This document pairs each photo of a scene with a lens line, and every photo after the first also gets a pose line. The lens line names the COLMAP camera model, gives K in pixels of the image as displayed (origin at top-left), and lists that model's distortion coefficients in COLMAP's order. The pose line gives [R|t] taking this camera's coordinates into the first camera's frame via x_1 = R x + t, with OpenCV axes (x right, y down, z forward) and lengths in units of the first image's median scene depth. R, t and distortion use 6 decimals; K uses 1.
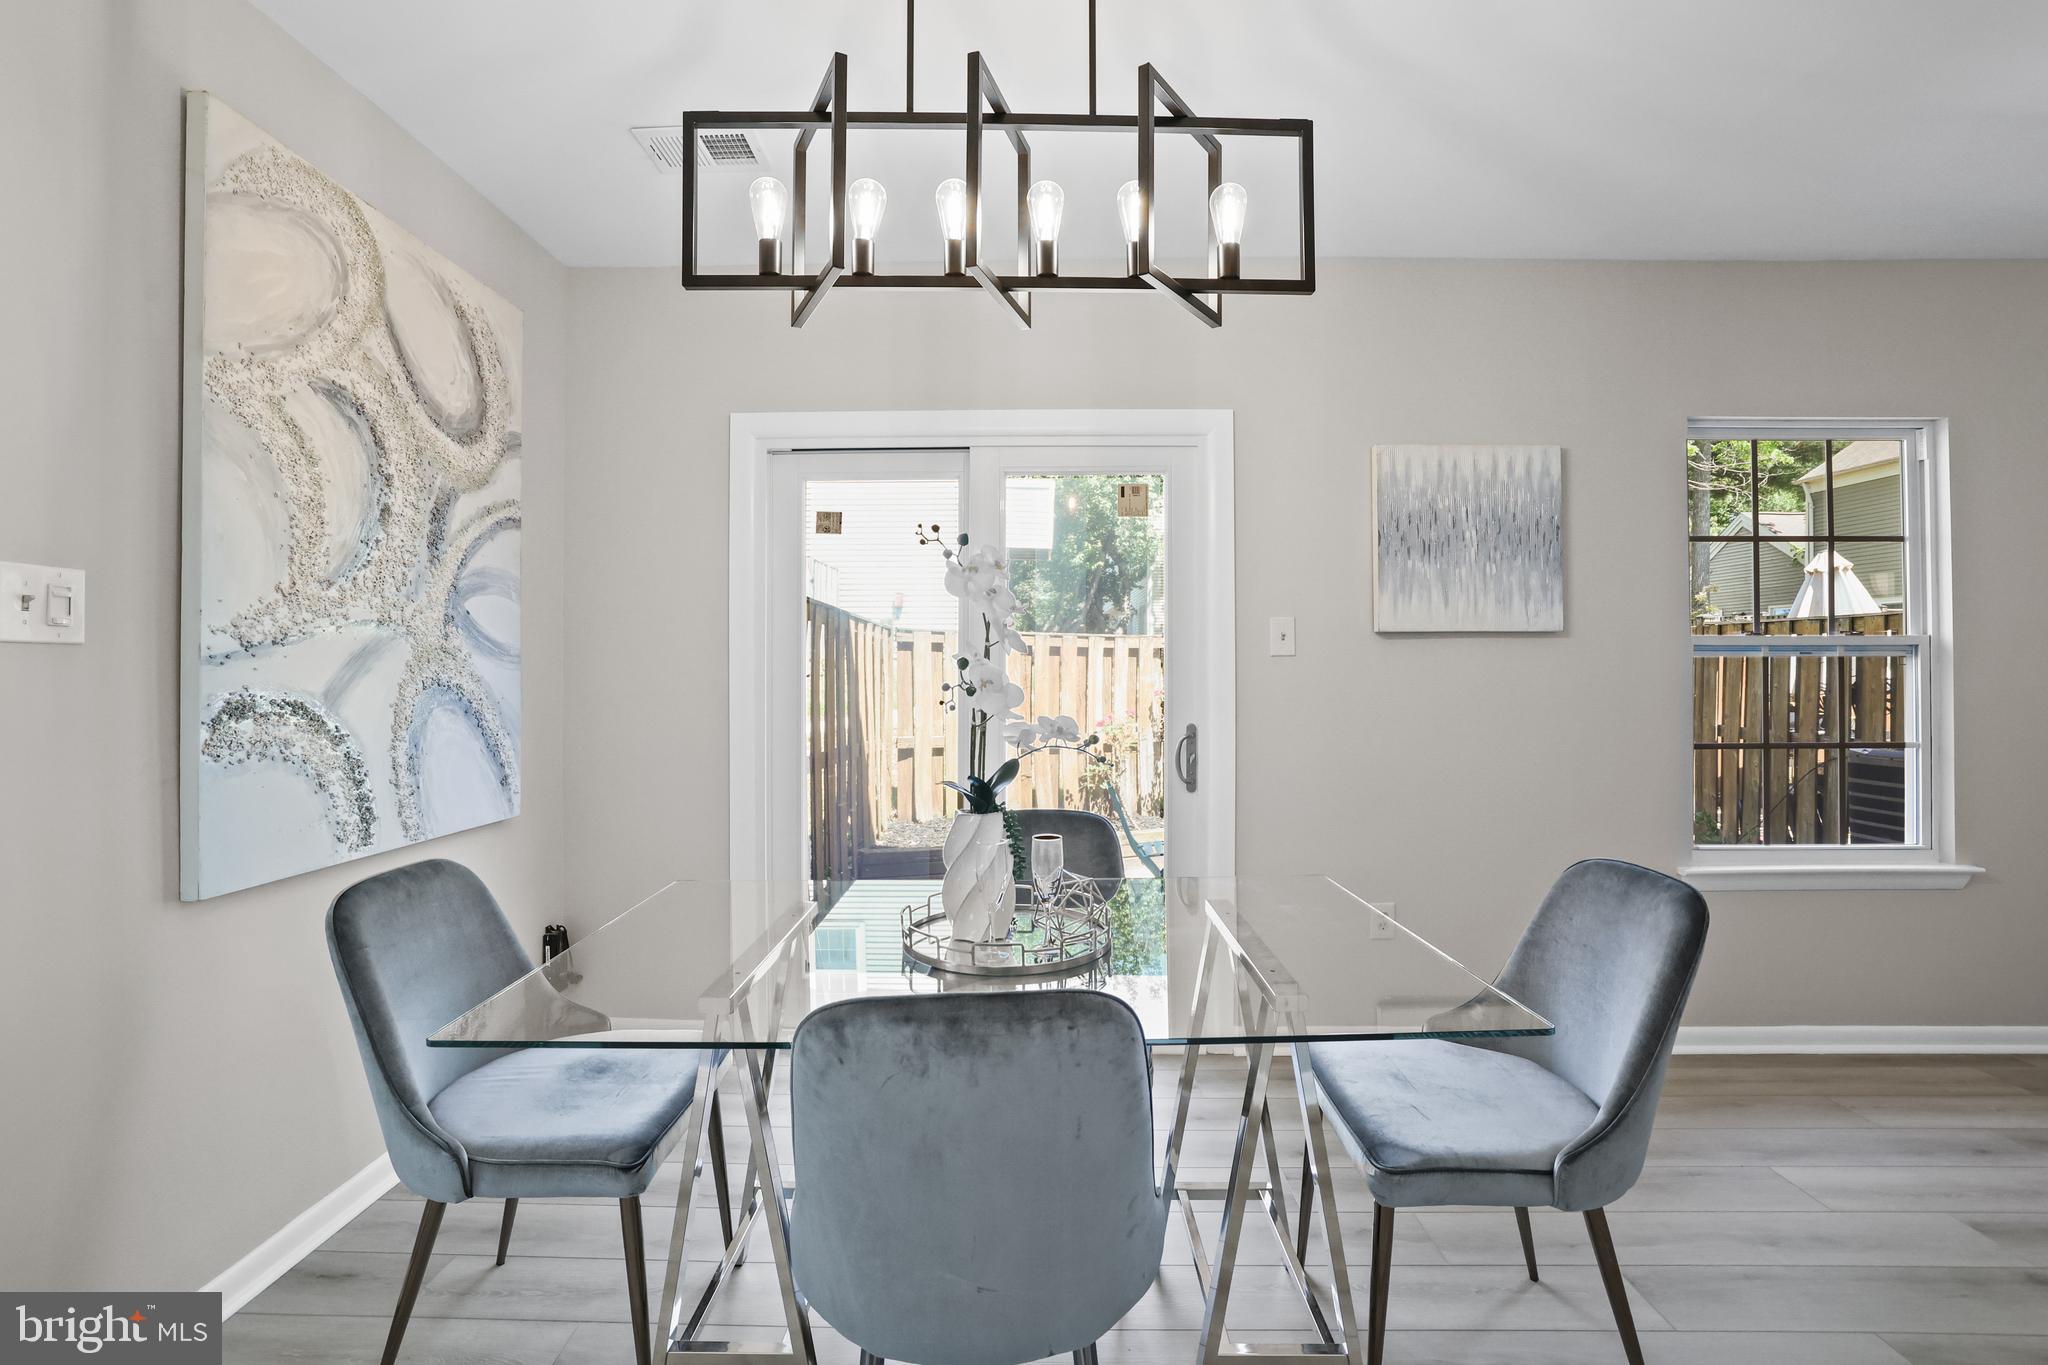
lens RADIAL K [[890.7, 0, 1017.4], [0, 890.7, 667.6], [0, 0, 1]] dist [-0.046732, 0.016275]
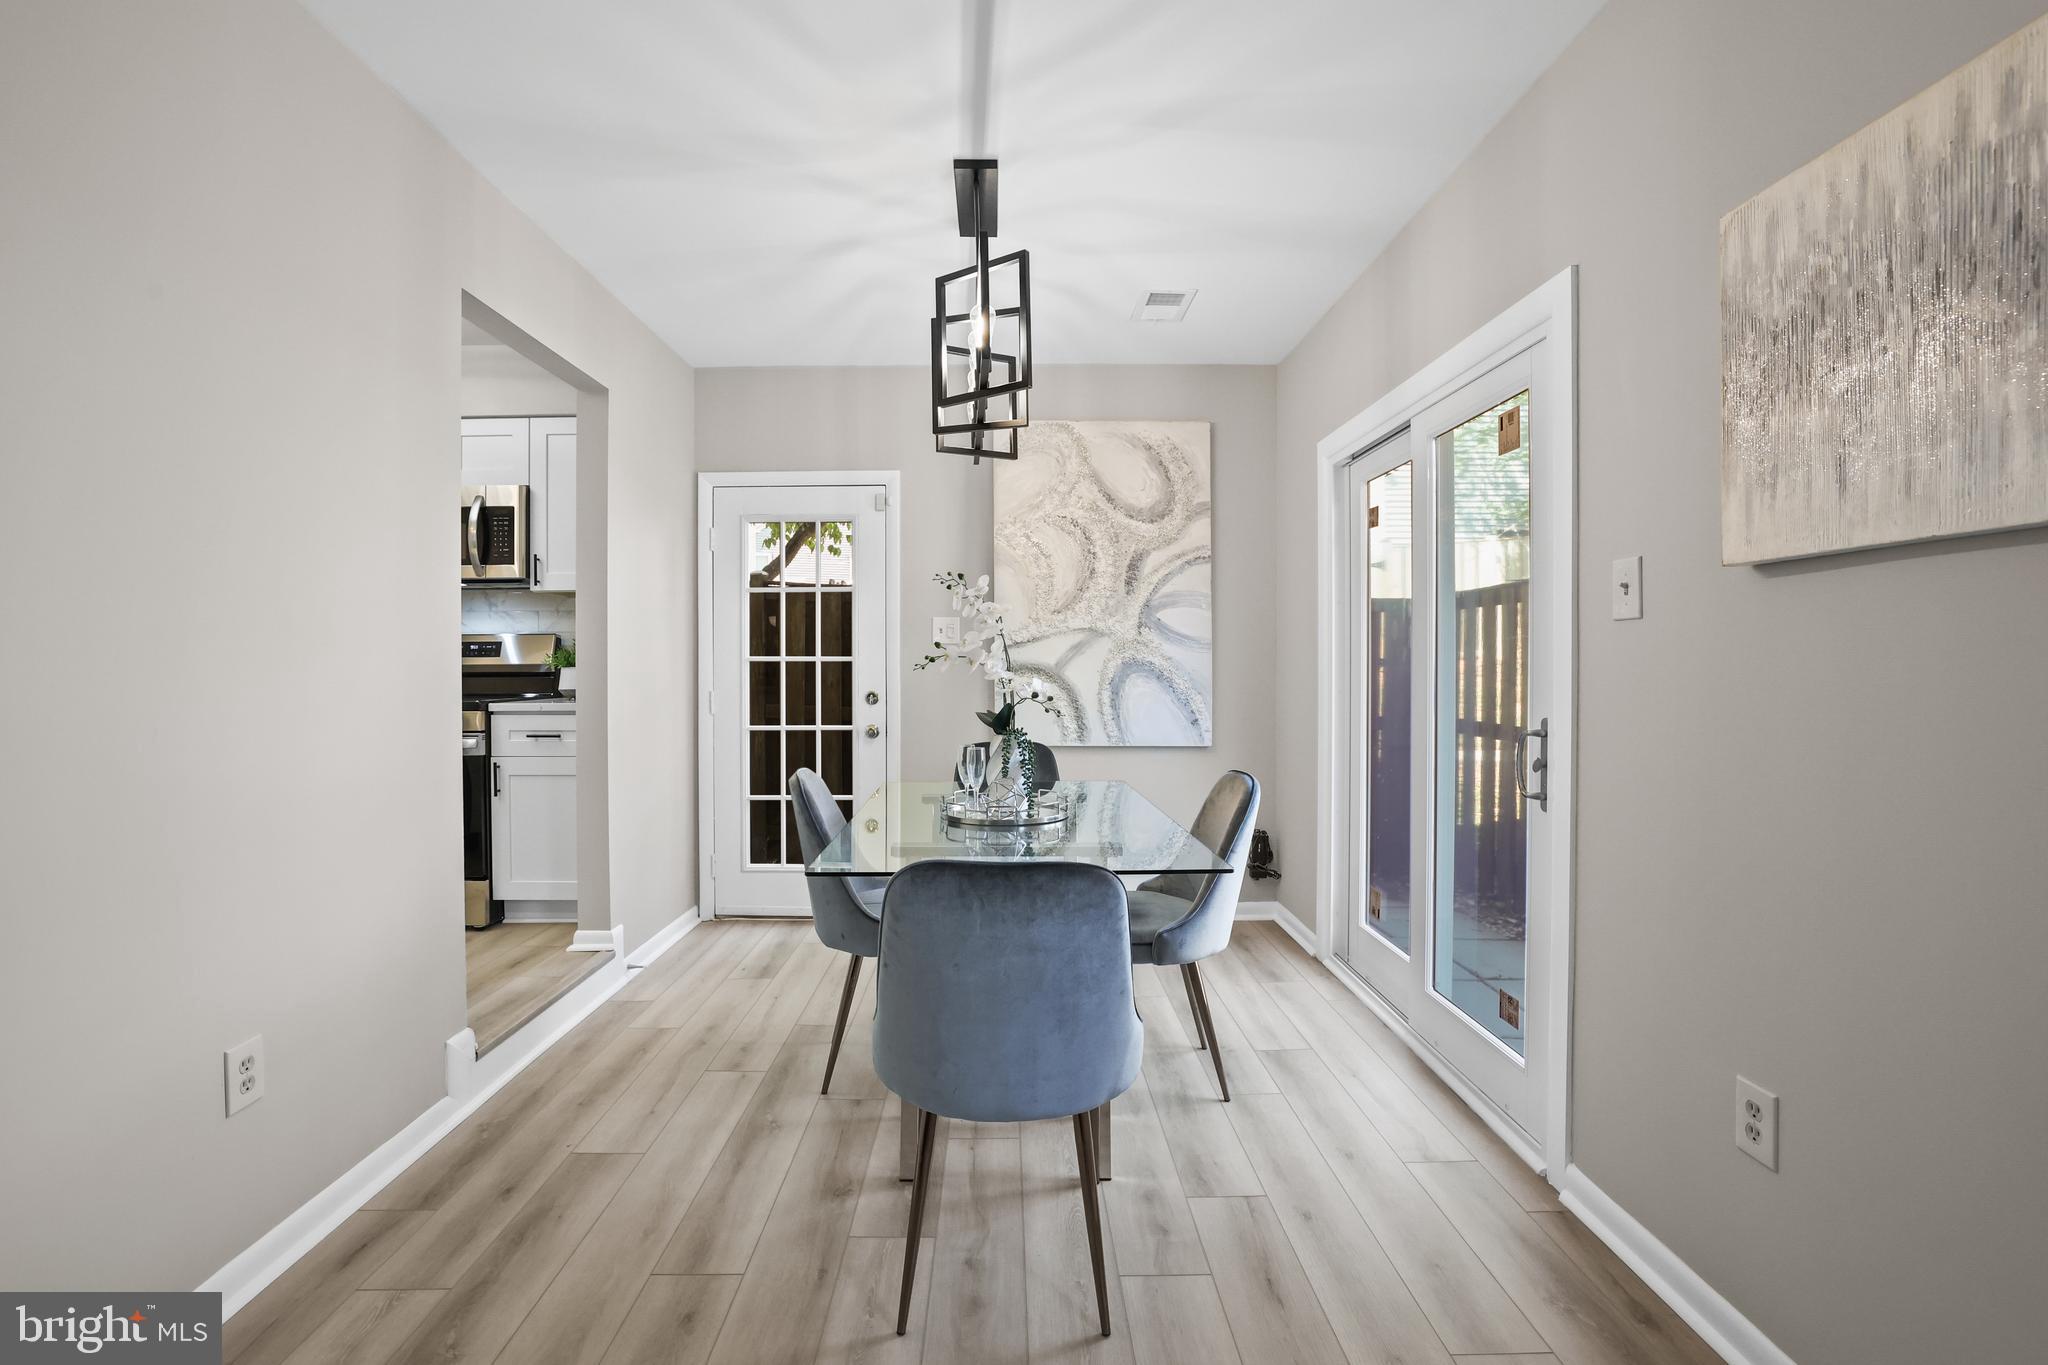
lens RADIAL K [[890.7, 0, 1017.4], [0, 890.7, 667.6], [0, 0, 1]] dist [-0.046732, 0.016275]
pose [[0.034372, 0.006783, -0.999386, 1.224554], [0.004447, 0.999966, 0.006940, 0.020259], [0.999399, -0.004683, 0.034341, 0.736688]]
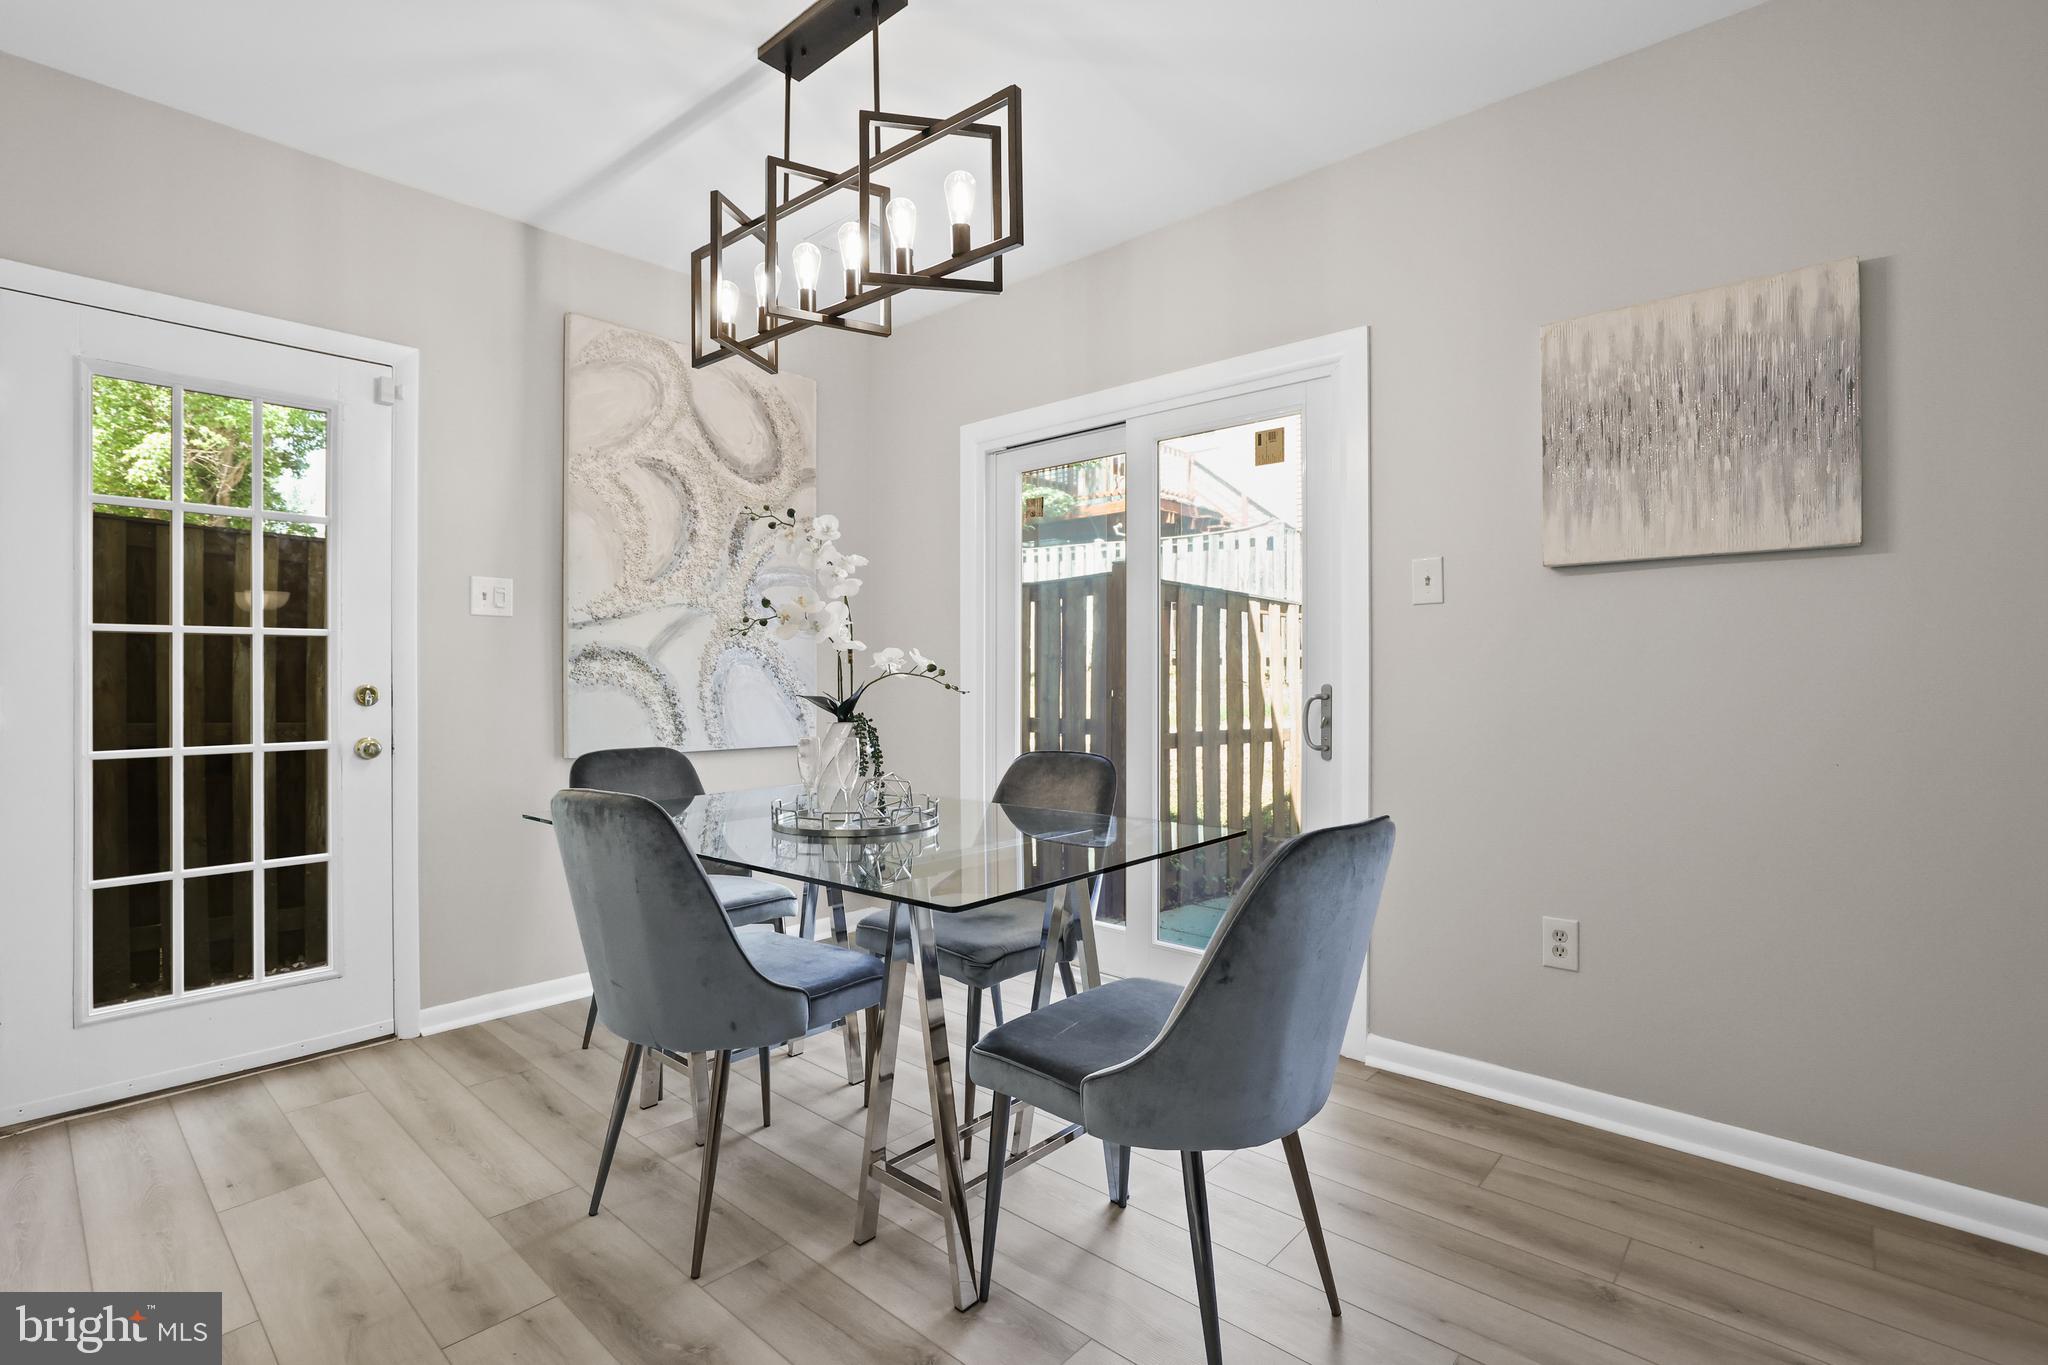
lens RADIAL K [[942.2, 0, 1013.8], [0, 942.2, 676.0], [0, 0, 1]] dist [-0.050735, 0.025698]
pose [[0.755516, -0.000061, -0.655130, 0.787054], [0.002574, 0.999993, 0.002874, 0.070113], [0.655125, -0.003858, 0.755510, 0.101424]]
